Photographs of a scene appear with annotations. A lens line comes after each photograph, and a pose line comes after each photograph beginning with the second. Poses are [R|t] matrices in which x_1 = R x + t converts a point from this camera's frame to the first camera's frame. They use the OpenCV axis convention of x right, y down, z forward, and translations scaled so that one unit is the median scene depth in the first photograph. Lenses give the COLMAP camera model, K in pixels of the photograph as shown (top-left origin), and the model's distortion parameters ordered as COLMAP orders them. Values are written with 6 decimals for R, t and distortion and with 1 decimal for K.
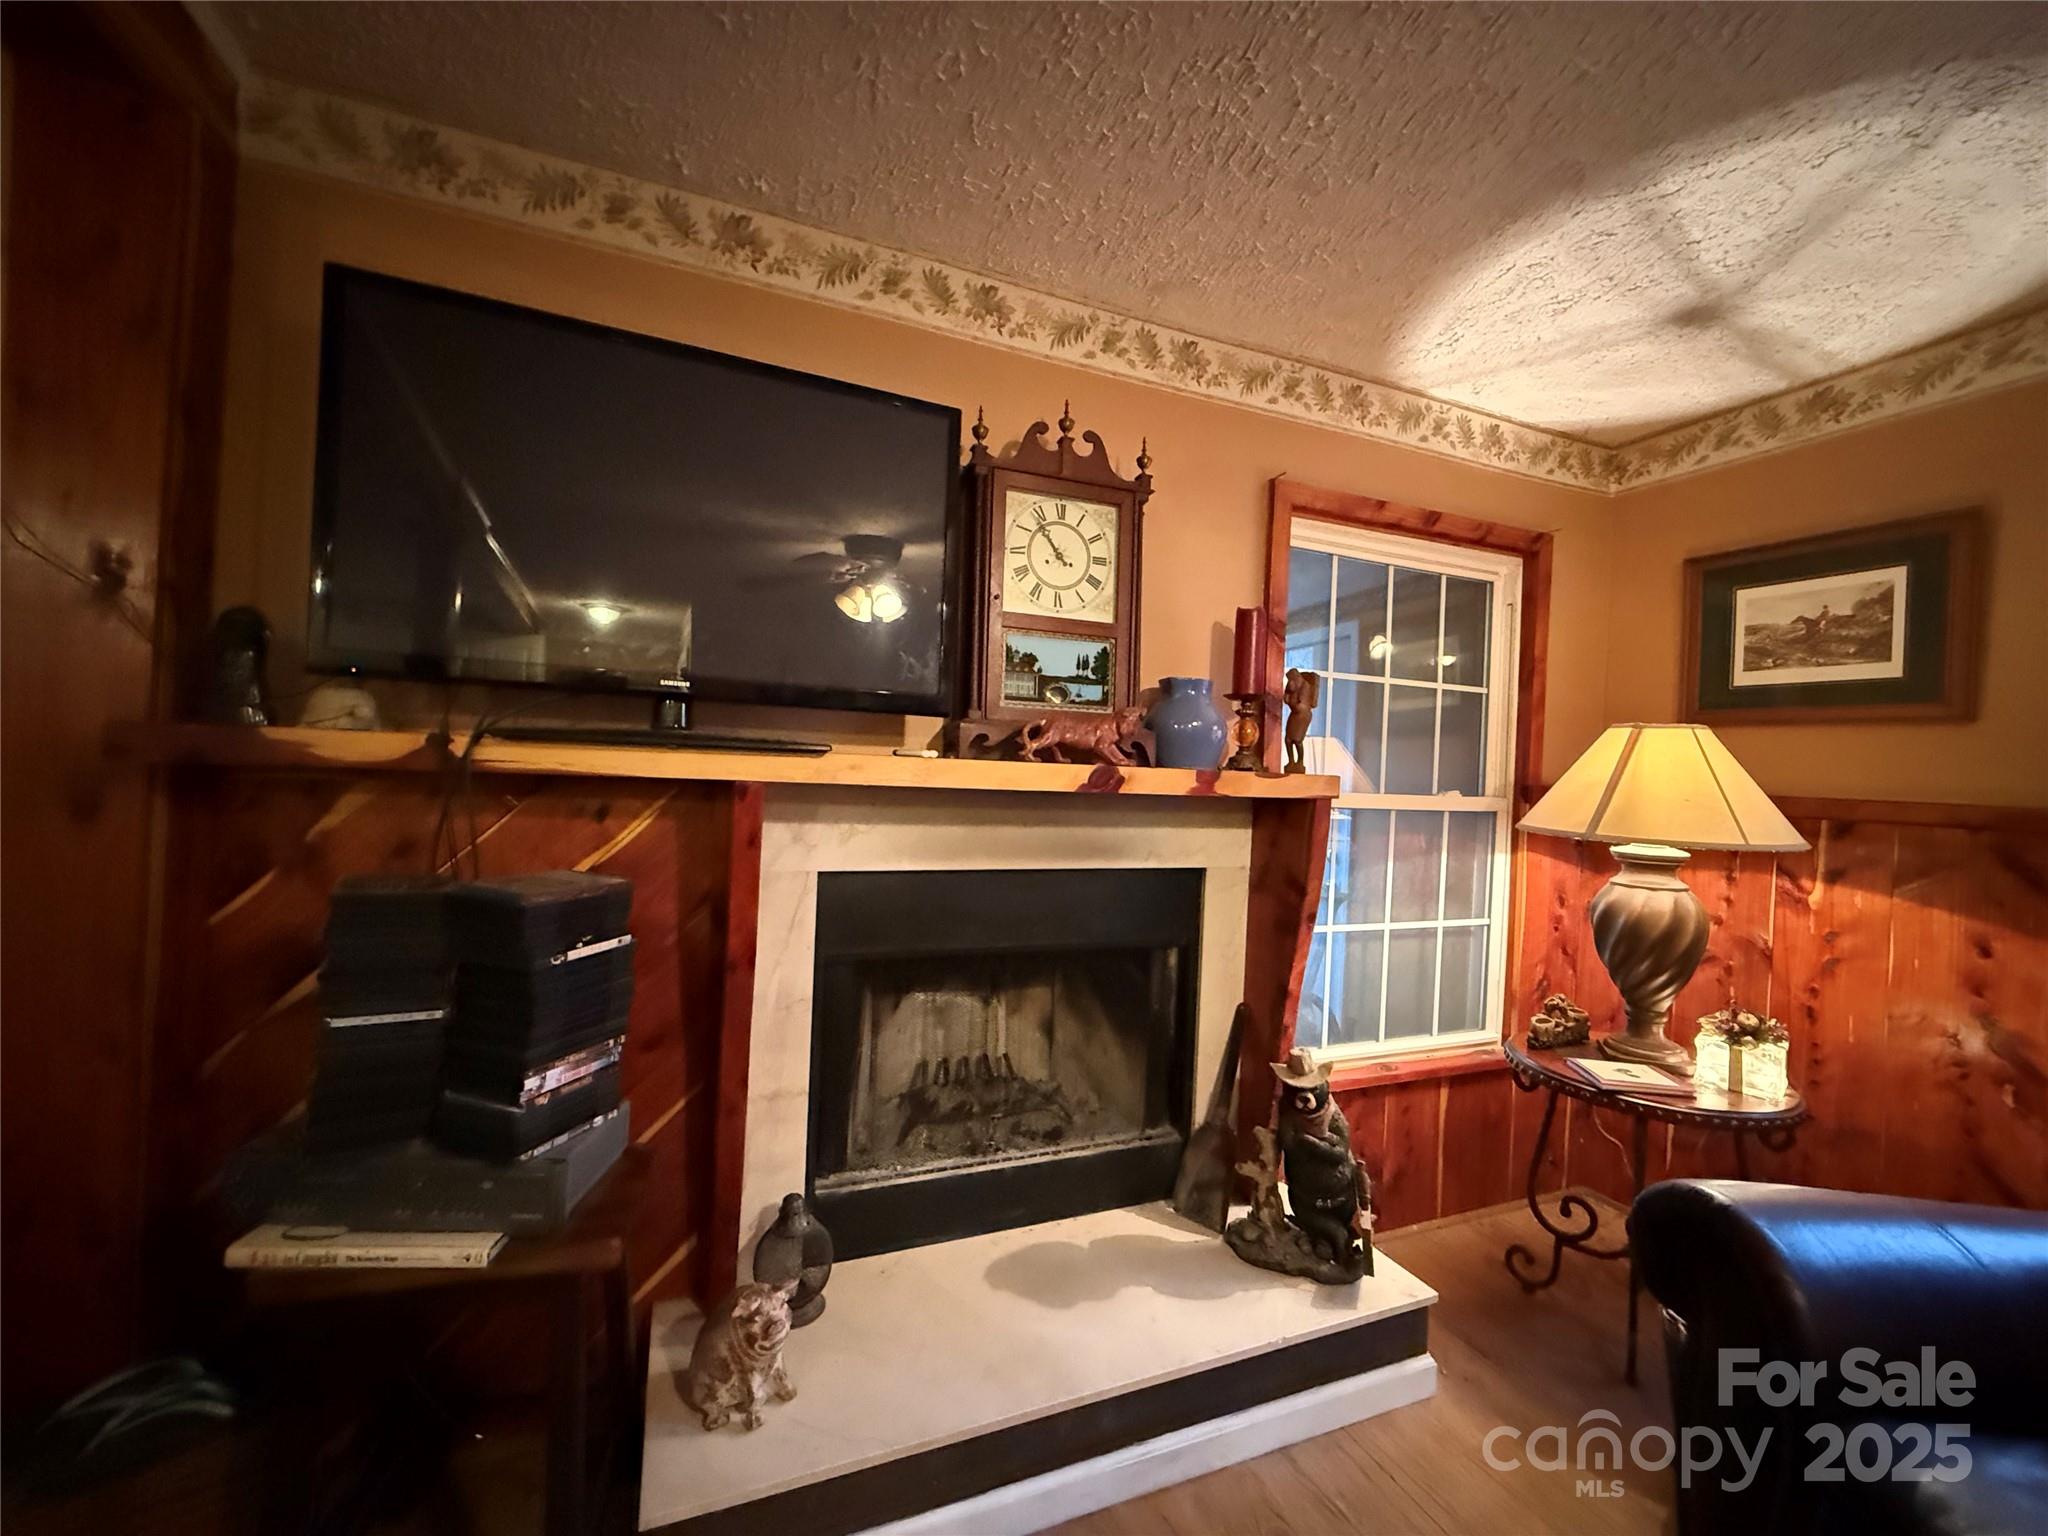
lens RADIAL K [[810.2, 0, 1017.3], [0, 810.2, 772.5], [0, 0, 1]] dist [-0.000769, 0.000543]
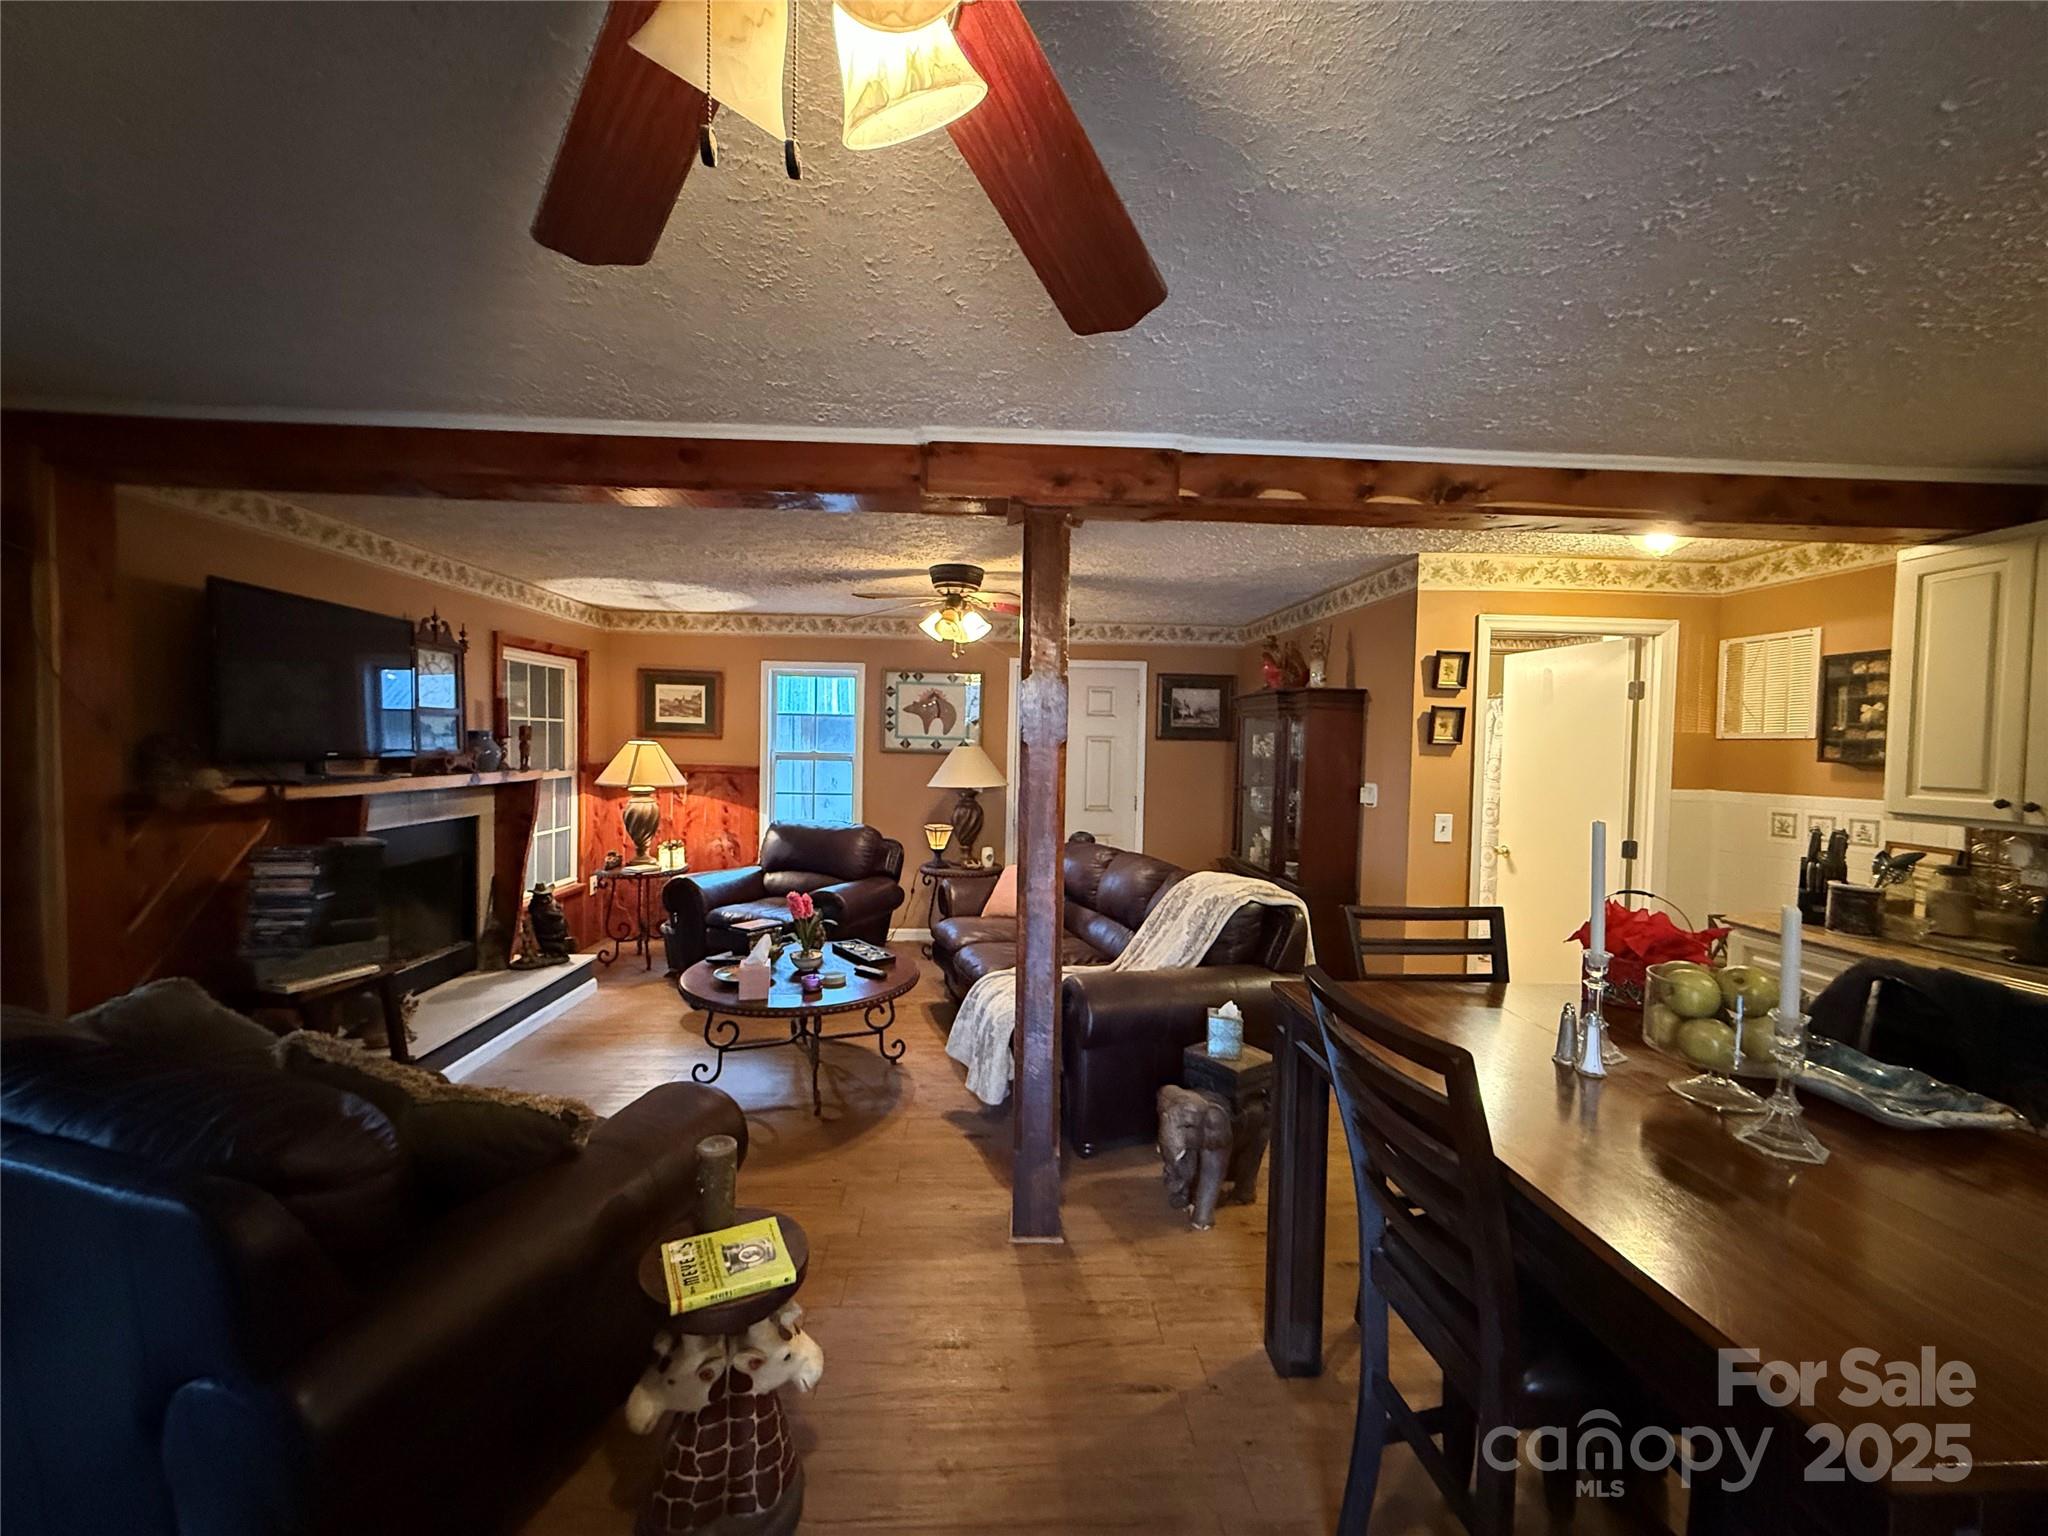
lens RADIAL K [[810.2, 0, 1026.8], [0, 810.2, 774.0], [0, 0, 1]] dist [-0.000769, 0.000543]
pose [[0.324110, -0.070866, 0.943361, -1.428209], [-0.003160, 0.997104, 0.075989, -0.172485], [-0.946014, -0.027610, 0.322948, -1.153875]]
